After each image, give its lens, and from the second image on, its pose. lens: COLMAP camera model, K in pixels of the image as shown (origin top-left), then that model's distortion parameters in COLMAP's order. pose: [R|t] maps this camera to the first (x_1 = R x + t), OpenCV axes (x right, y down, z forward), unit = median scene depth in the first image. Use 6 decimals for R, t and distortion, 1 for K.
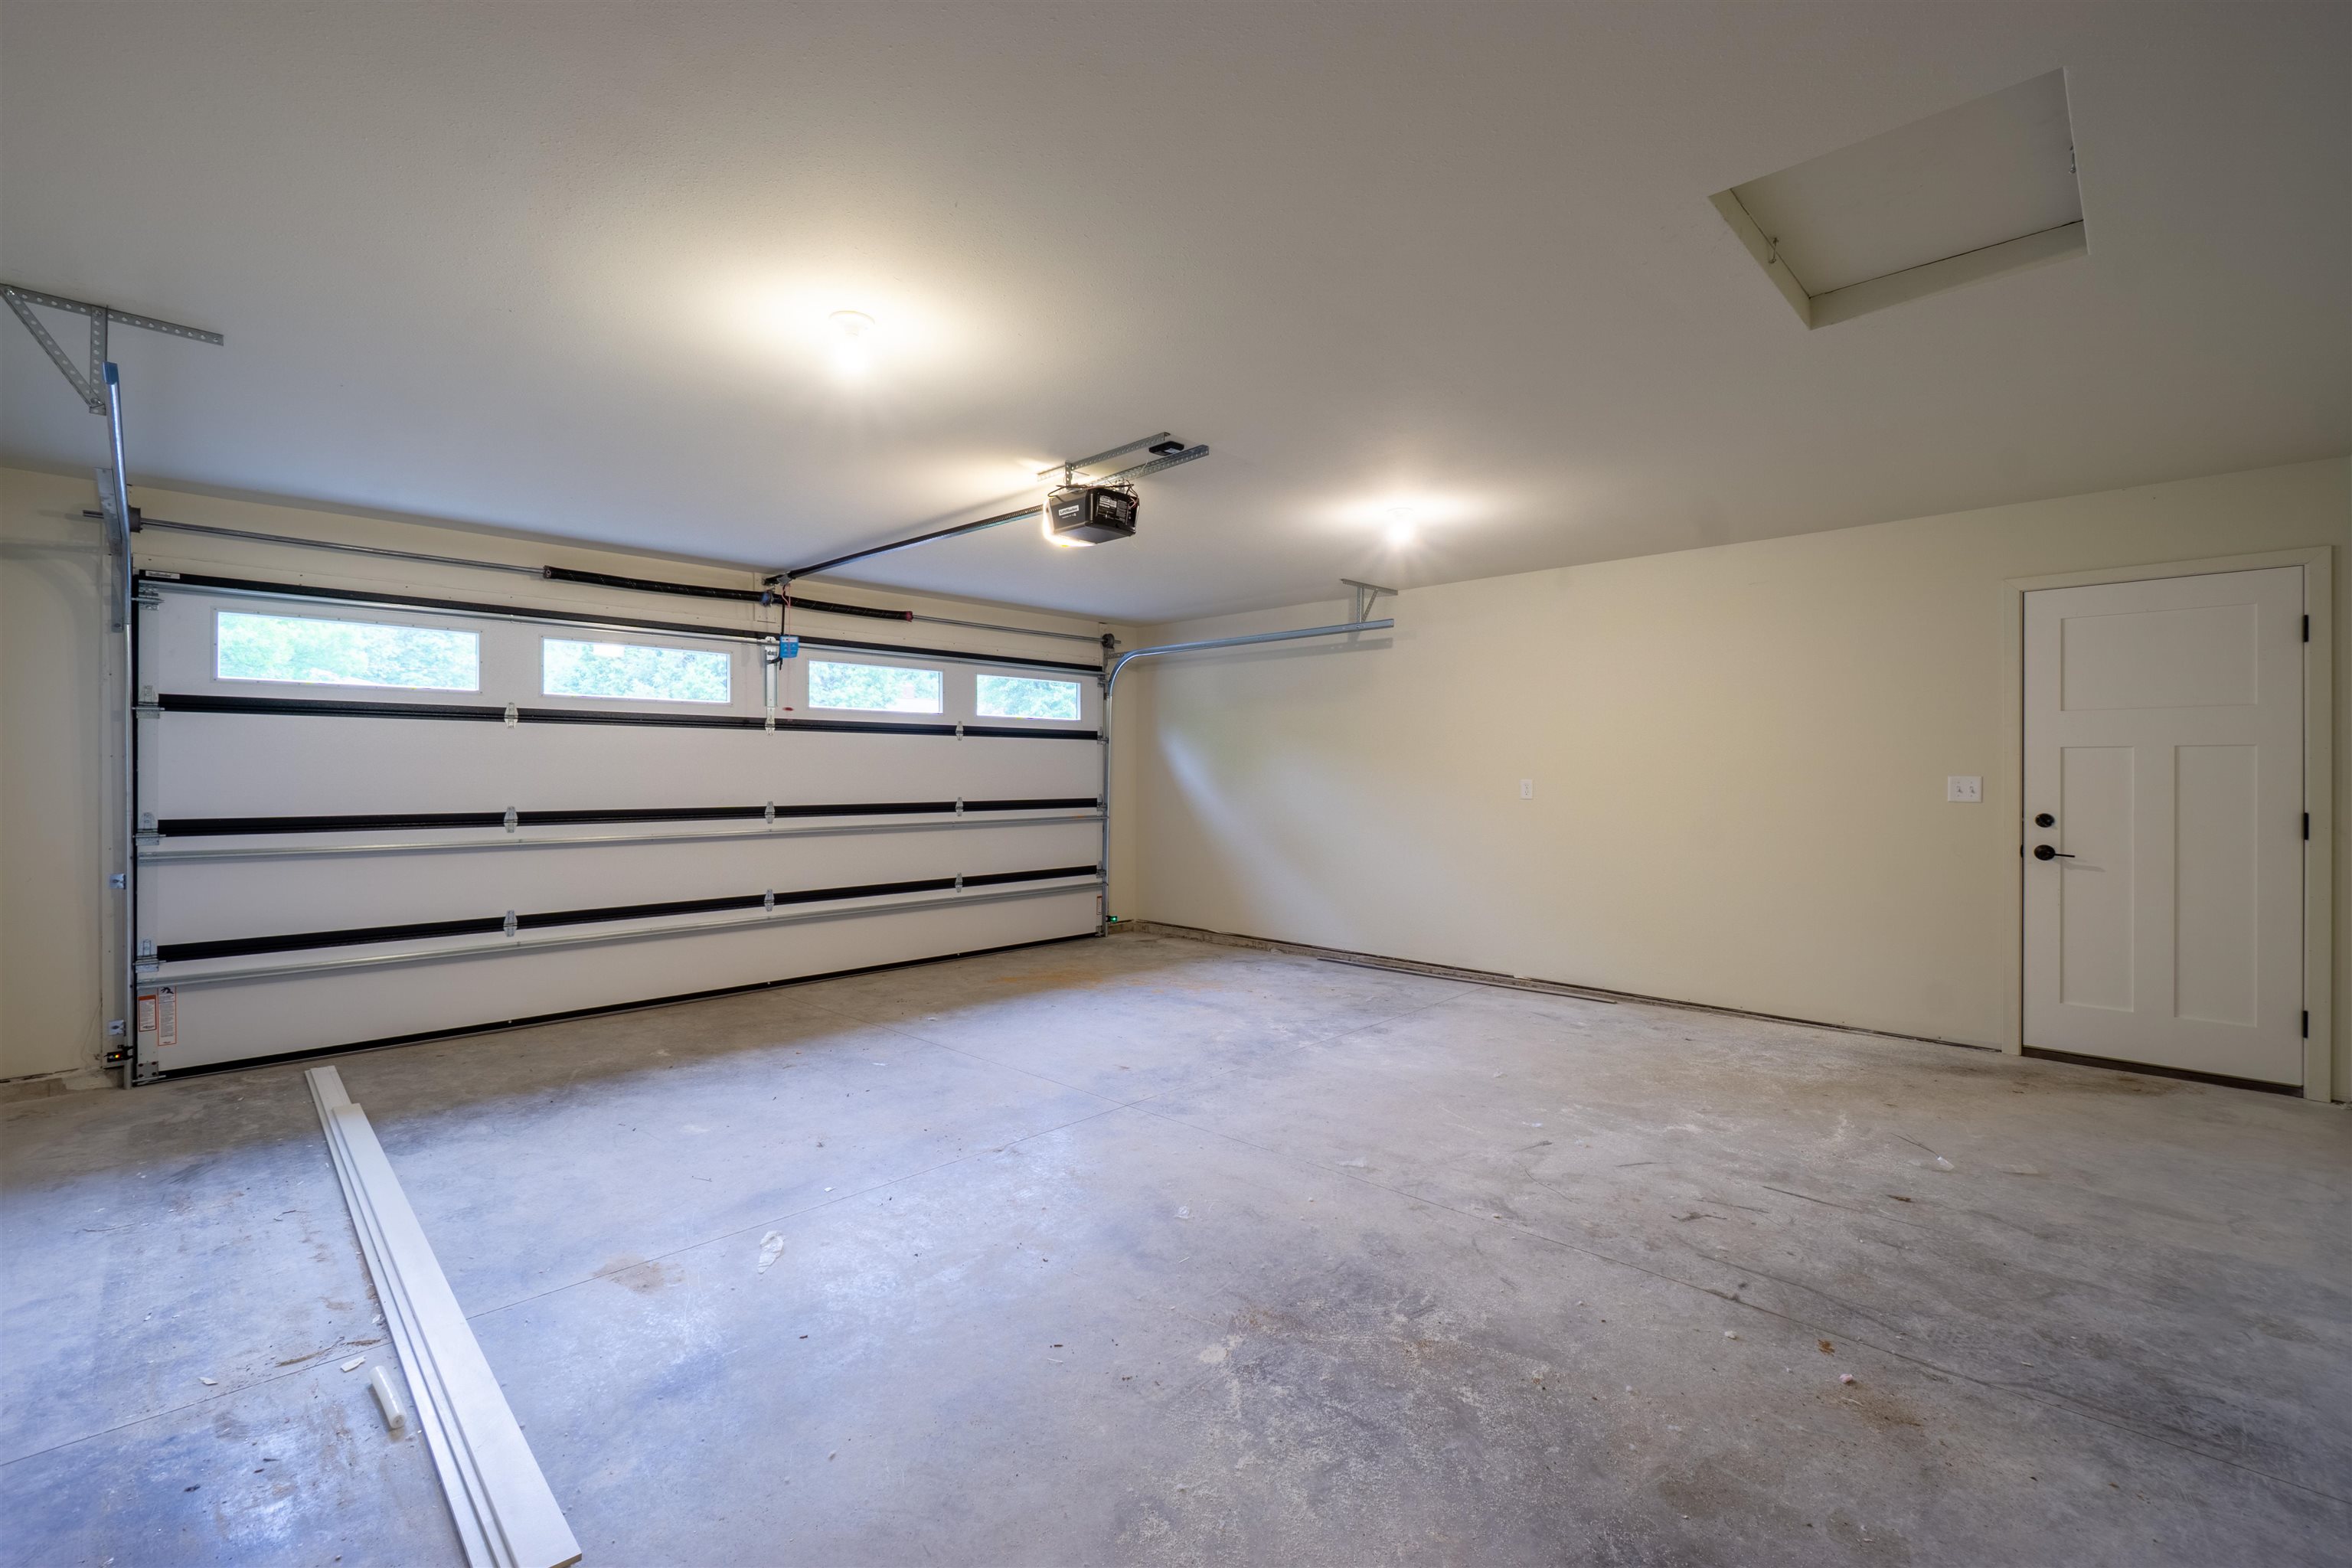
lens RADIAL K [[1001.7, 0, 1155.6], [0, 1001.7, 778.0], [0, 0, 1]] dist [-0.009940, 0.005061]
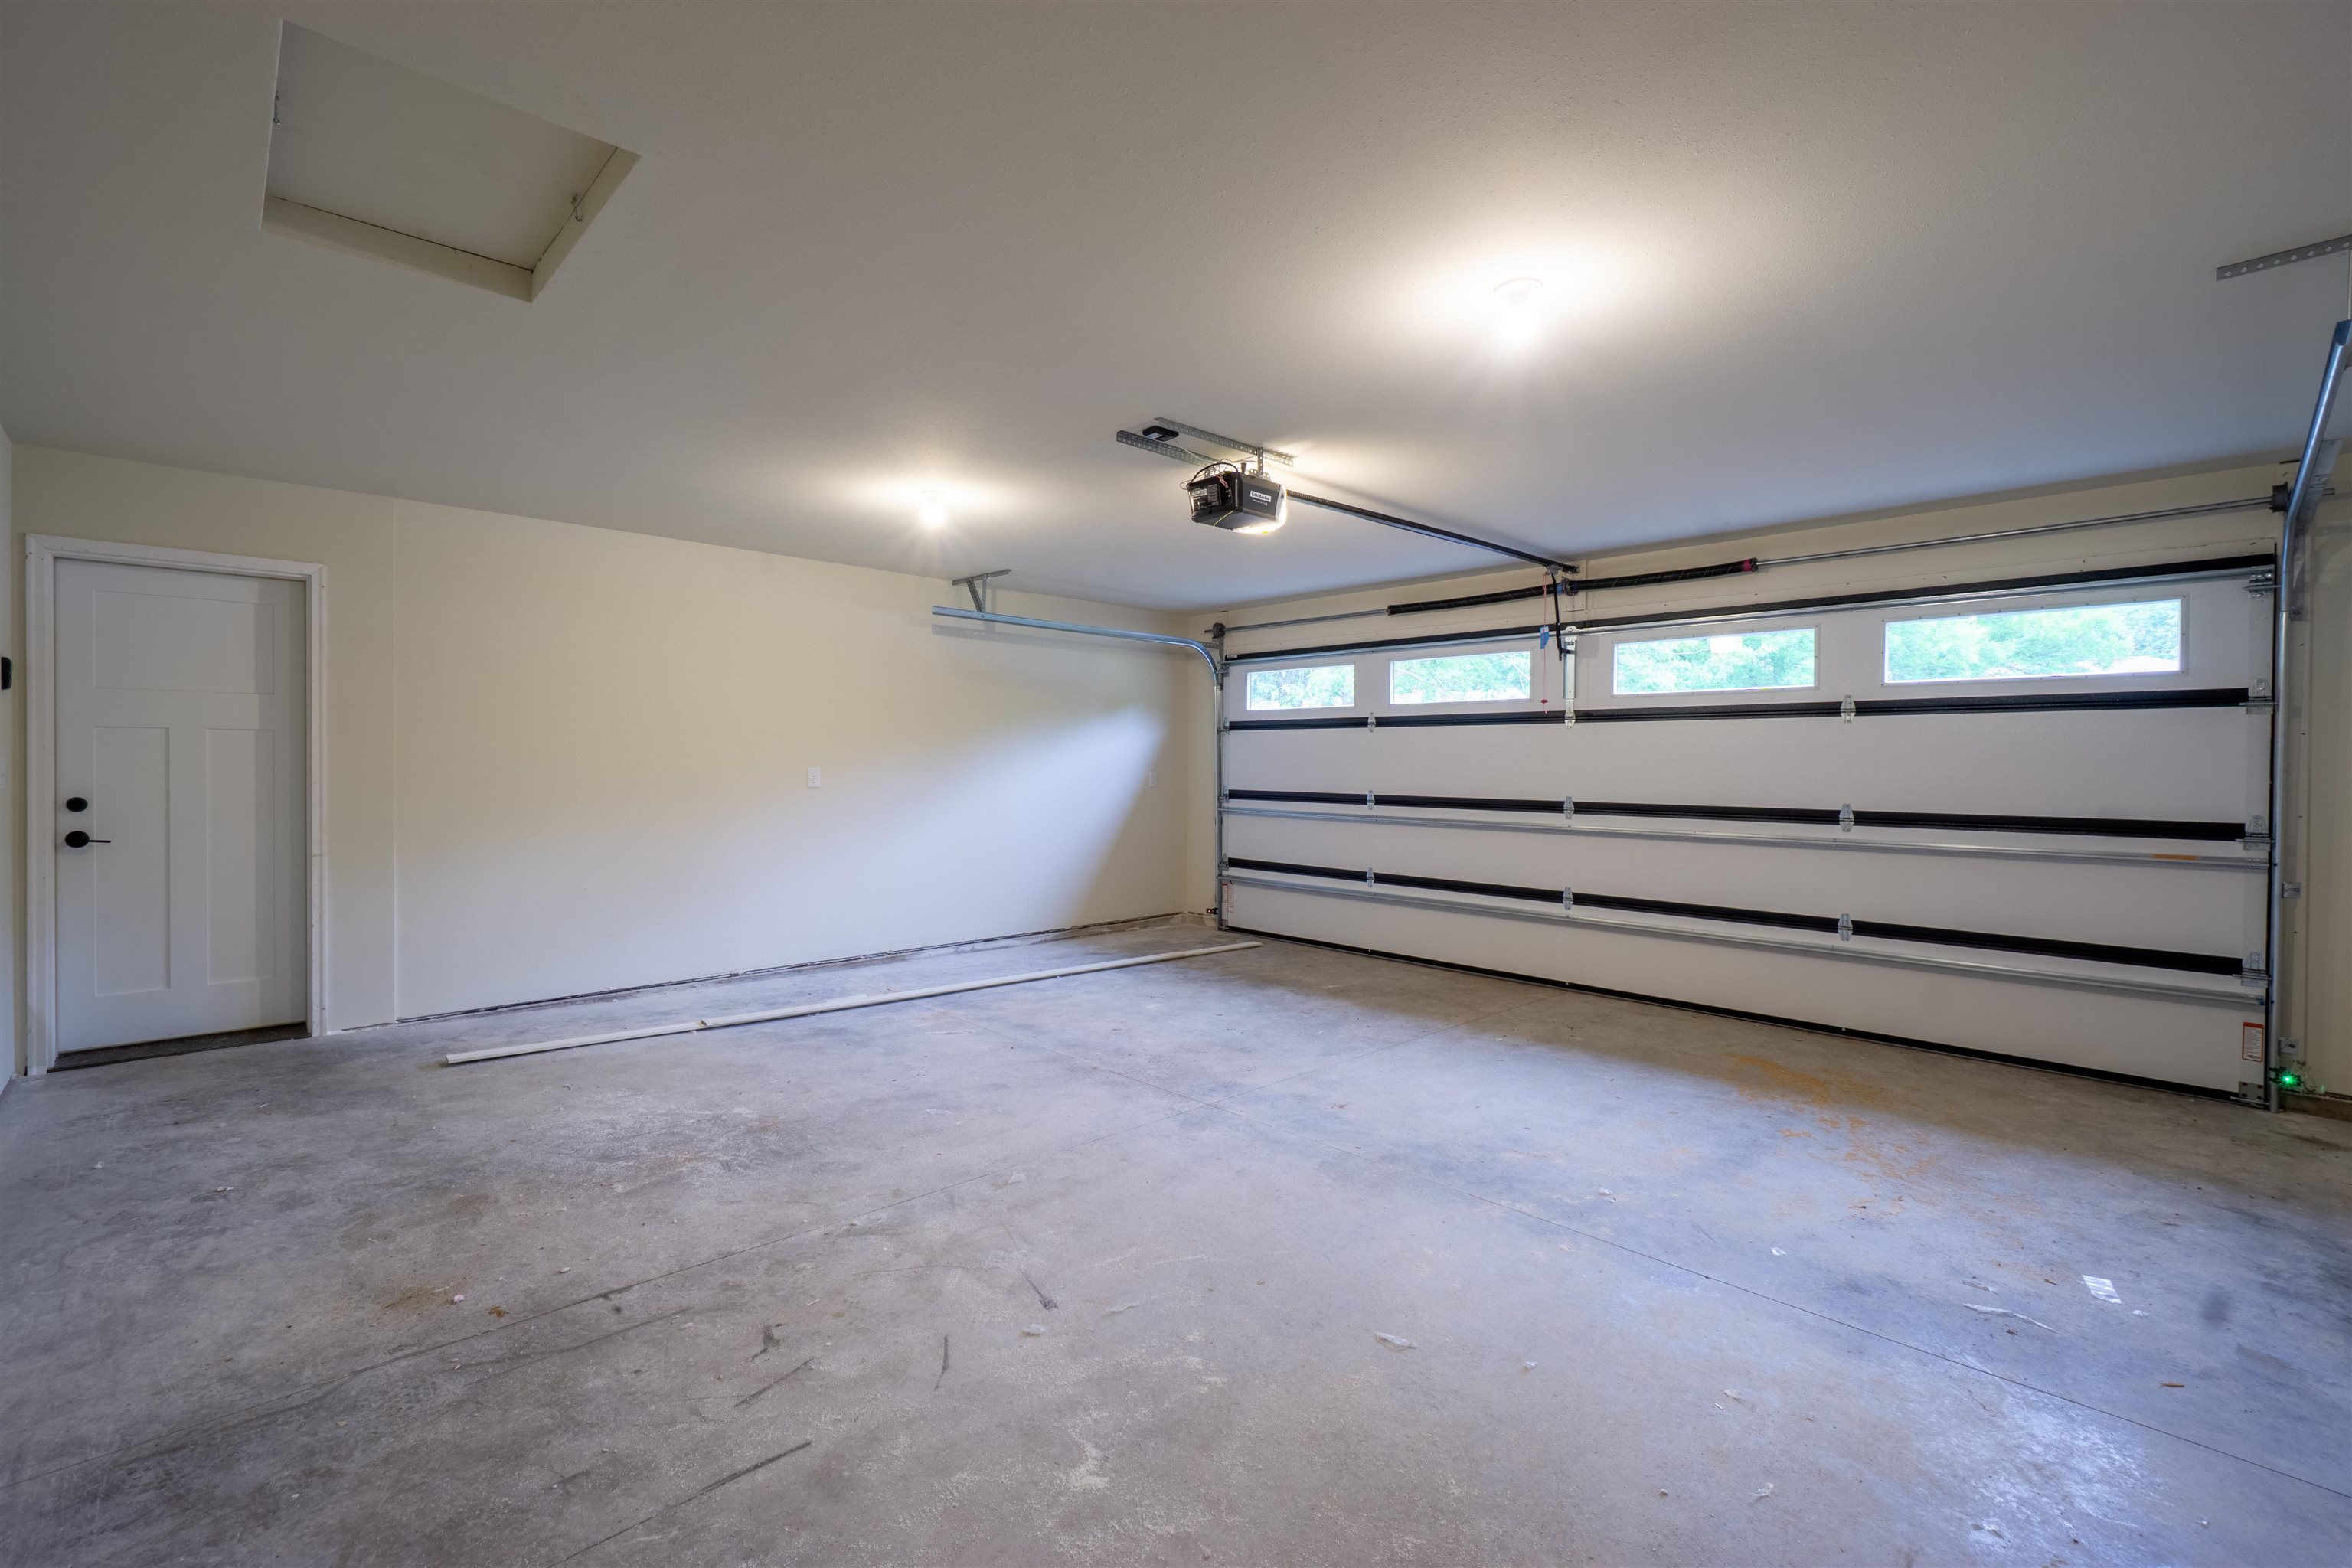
lens RADIAL K [[1038.1, 0, 1150.1], [0, 1038.1, 779.1], [0, 0, 1]] dist [-0.001963, -0.000760]
pose [[-0.045873, 0.014460, -0.998843, 1.188432], [-0.013394, 0.999796, 0.015089, -0.005749], [0.998857, 0.014071, -0.045670, 1.194567]]
